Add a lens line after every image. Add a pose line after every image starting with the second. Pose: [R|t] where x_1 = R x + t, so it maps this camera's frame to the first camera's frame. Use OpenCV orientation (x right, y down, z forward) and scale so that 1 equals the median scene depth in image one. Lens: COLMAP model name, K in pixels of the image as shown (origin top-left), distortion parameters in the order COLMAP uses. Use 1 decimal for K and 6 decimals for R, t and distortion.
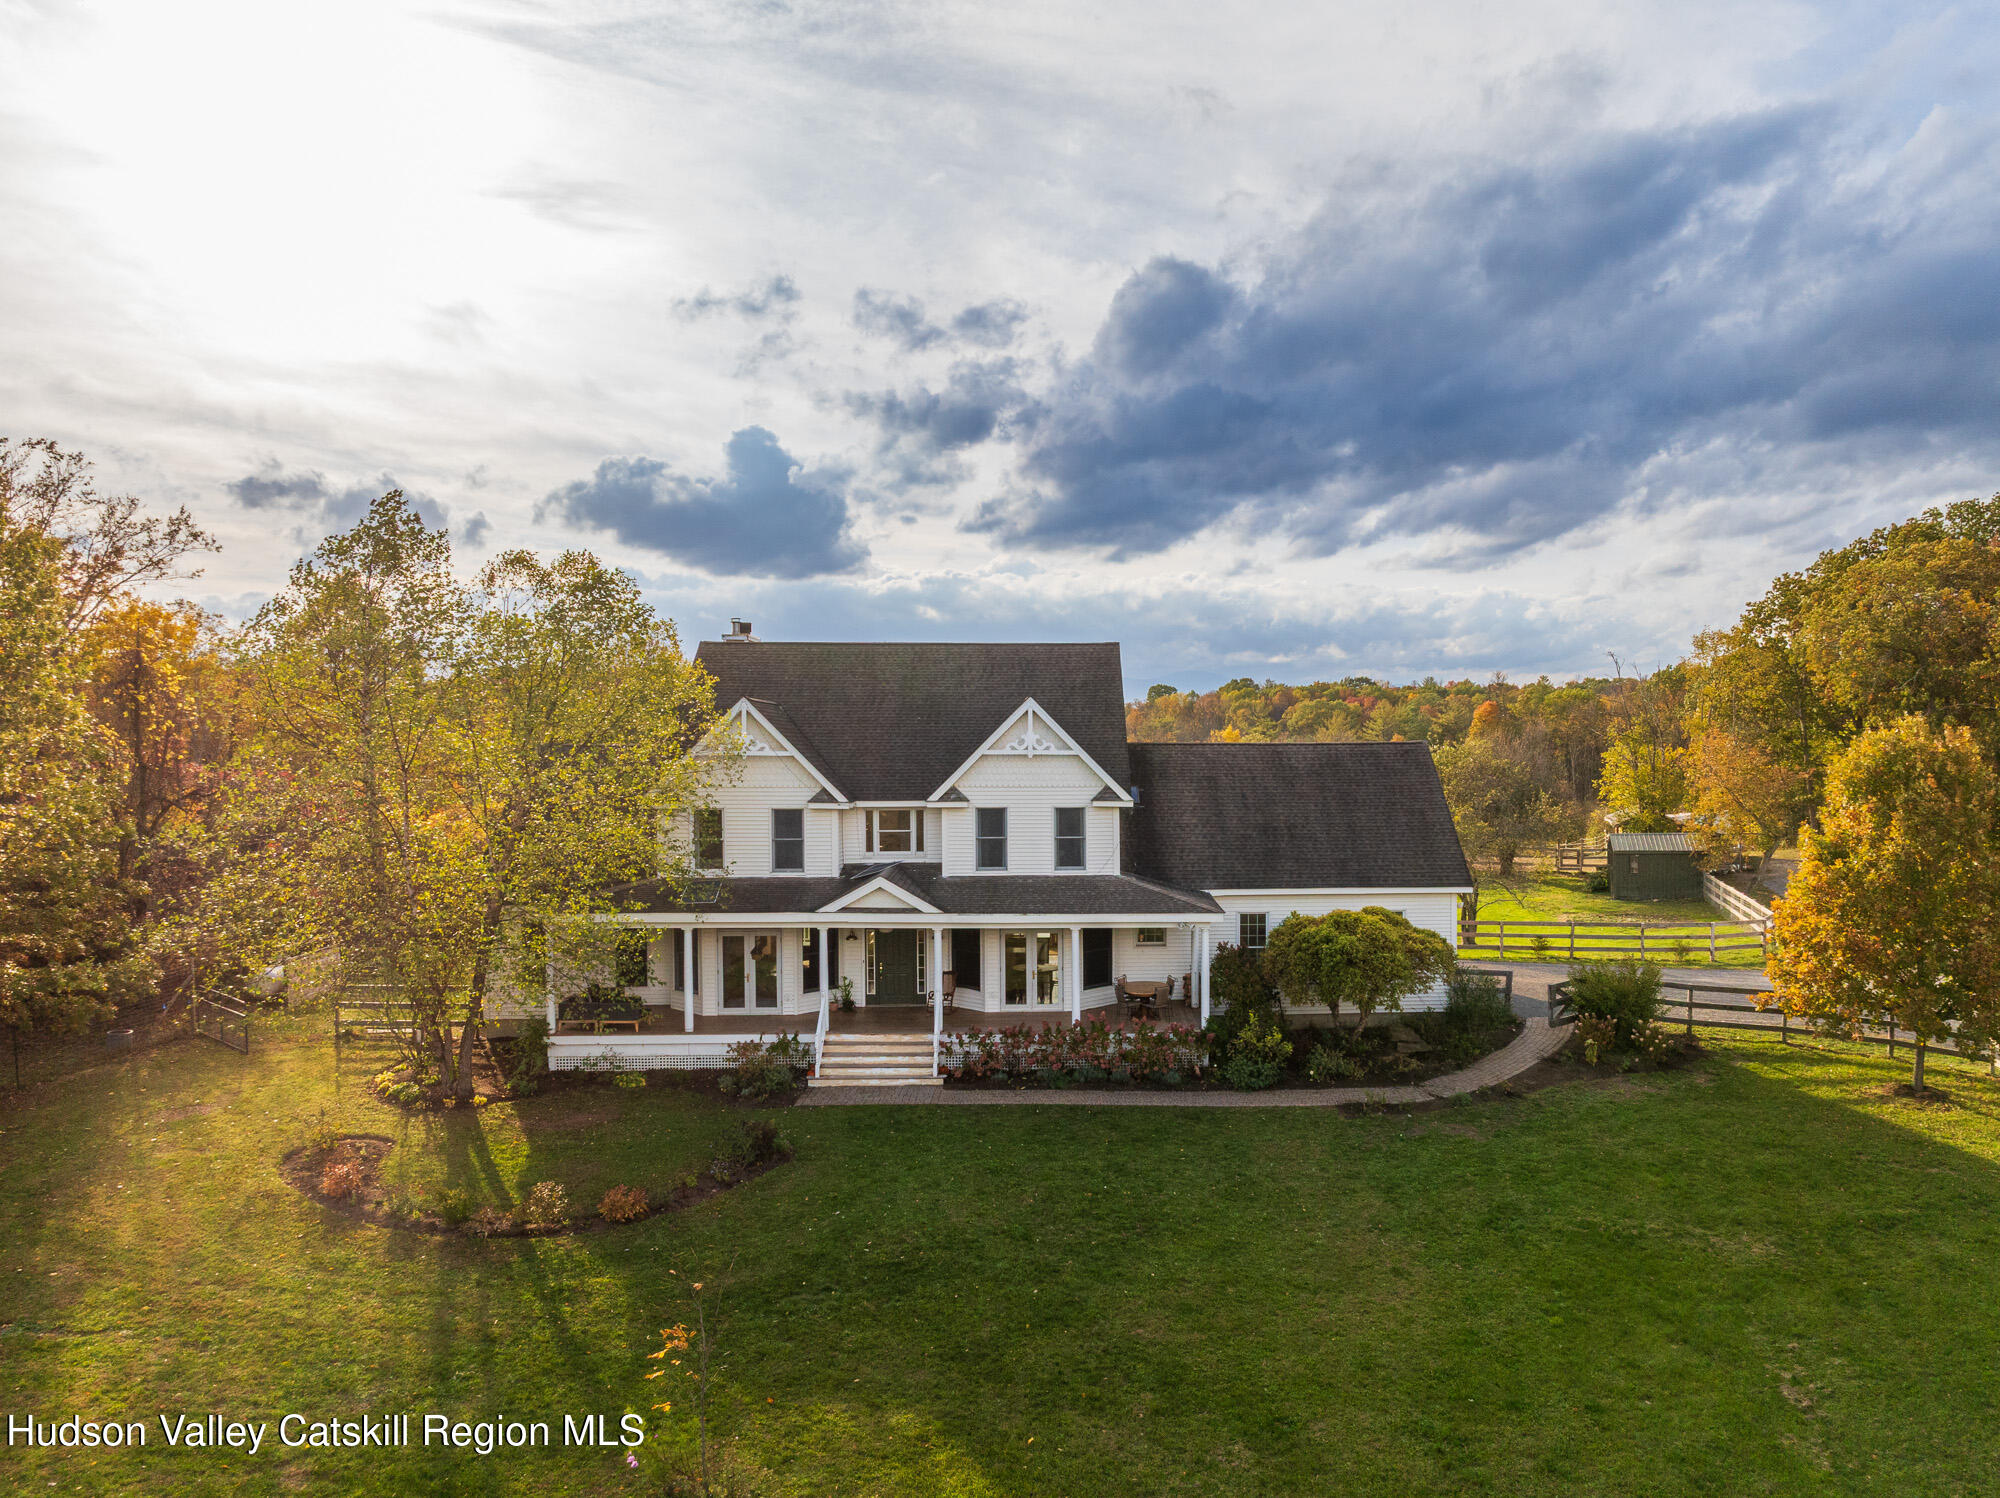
lens RADIAL K [[1815.5, 0, 1001.3], [0, 1815.5, 752.1], [0, 0, 1]] dist [-0.018124, -0.012810]
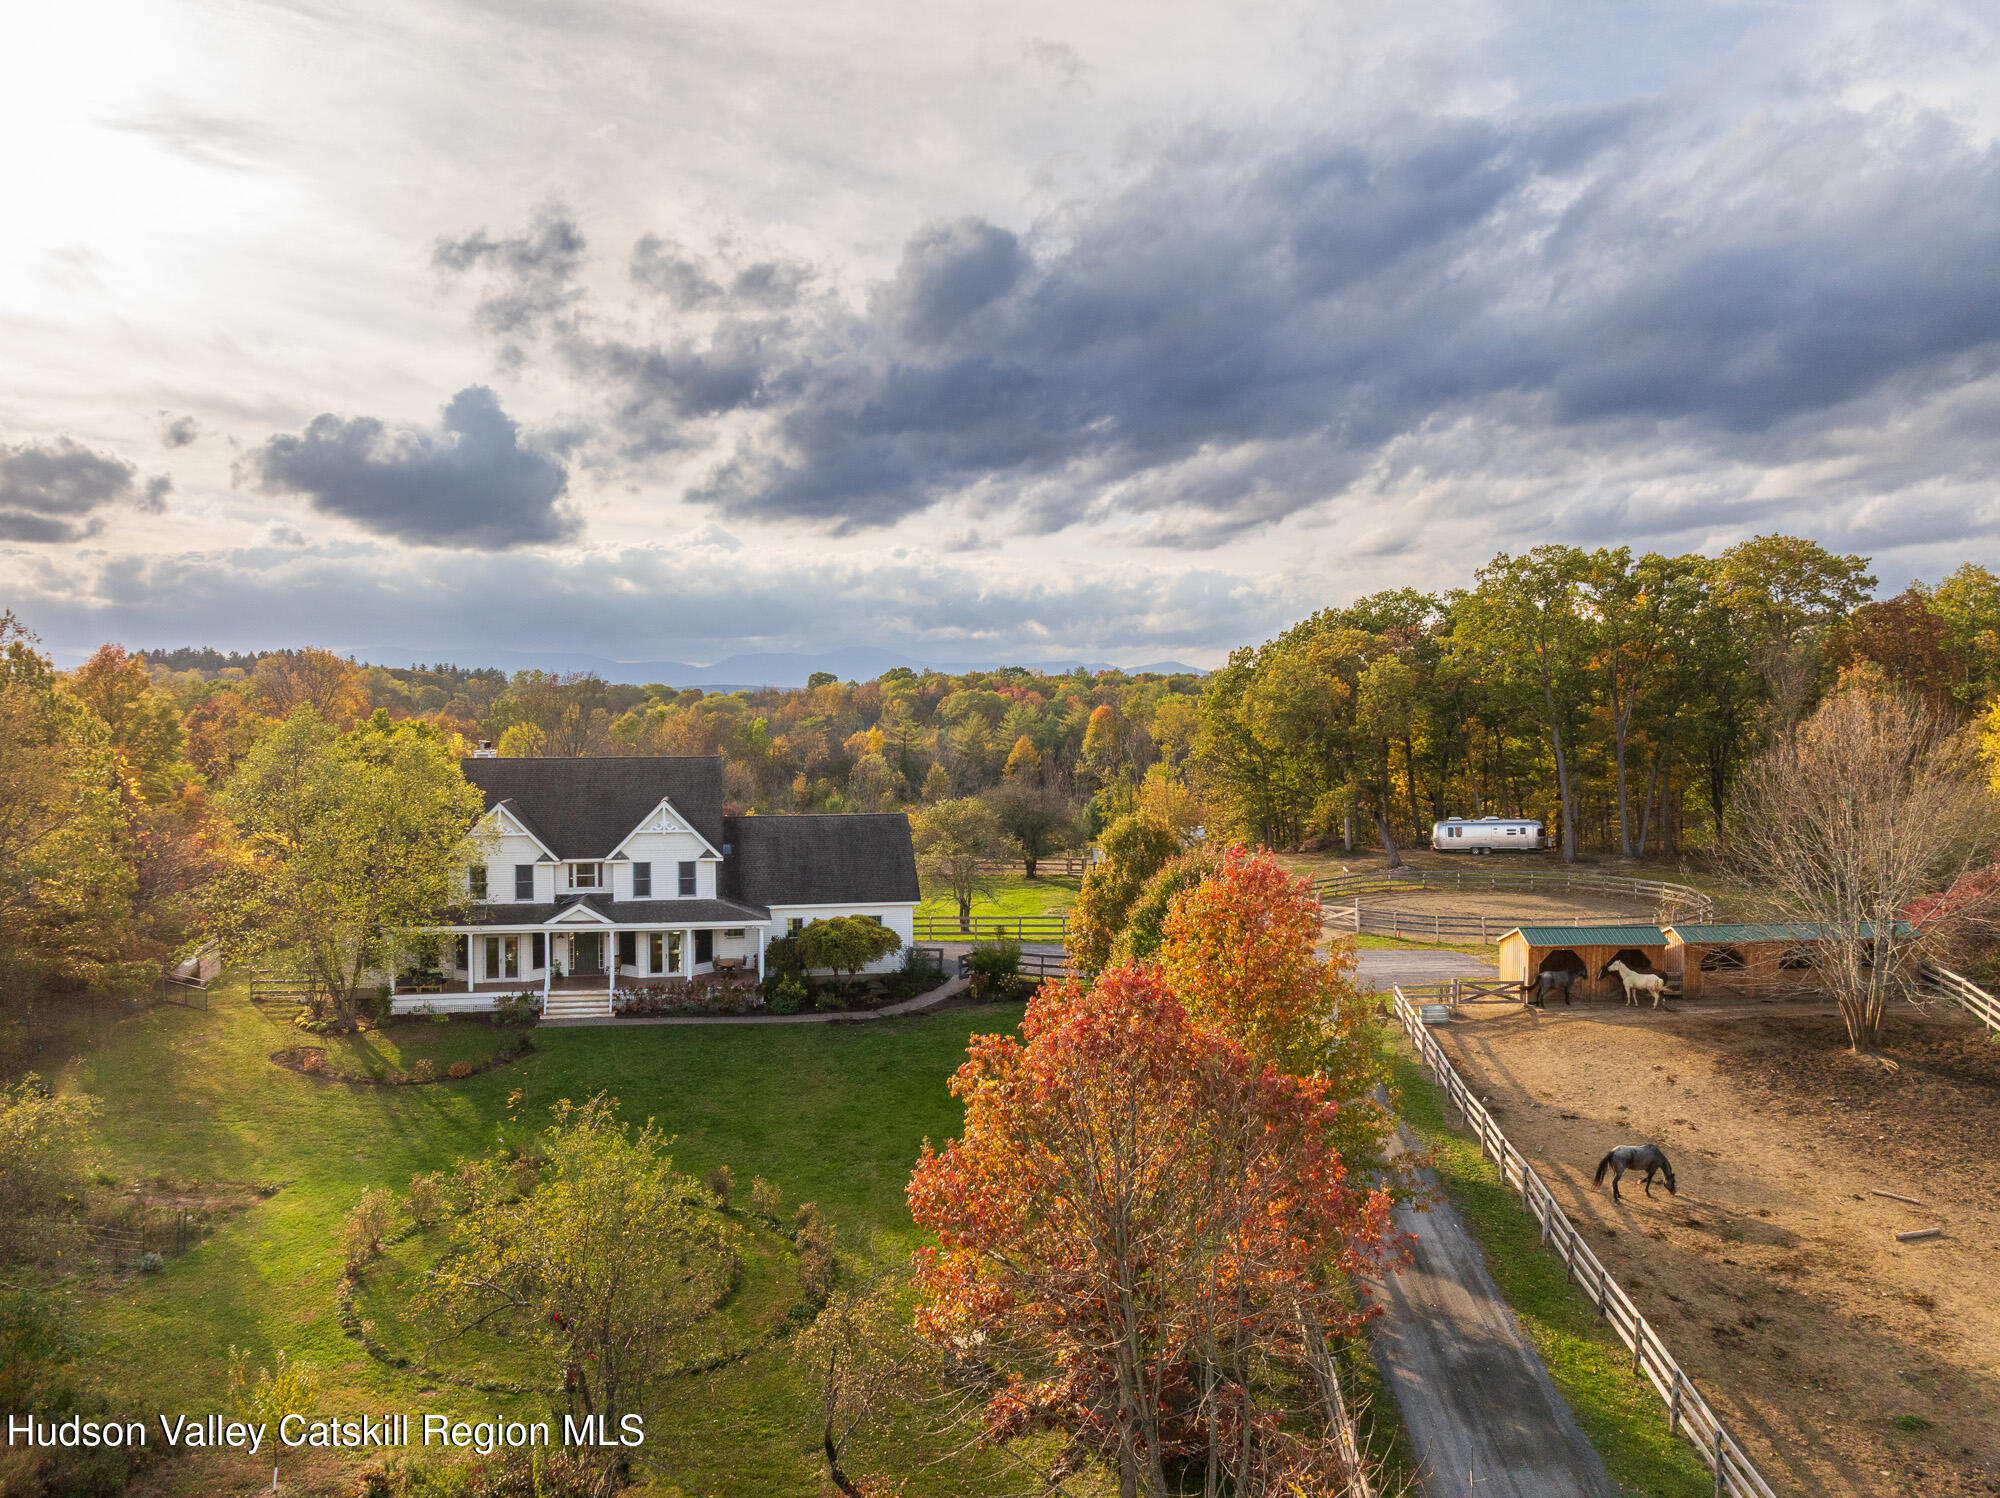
lens RADIAL K [[1815.5, 0, 998.8], [0, 1815.5, 749.0], [0, 0, 1]] dist [-0.018124, -0.012810]
pose [[0.983201, -0.000975, 0.182522, 0.014037], [-0.000286, 0.999976, 0.006882, -0.093207], [-0.182524, -0.006818, 0.983178, -0.811272]]
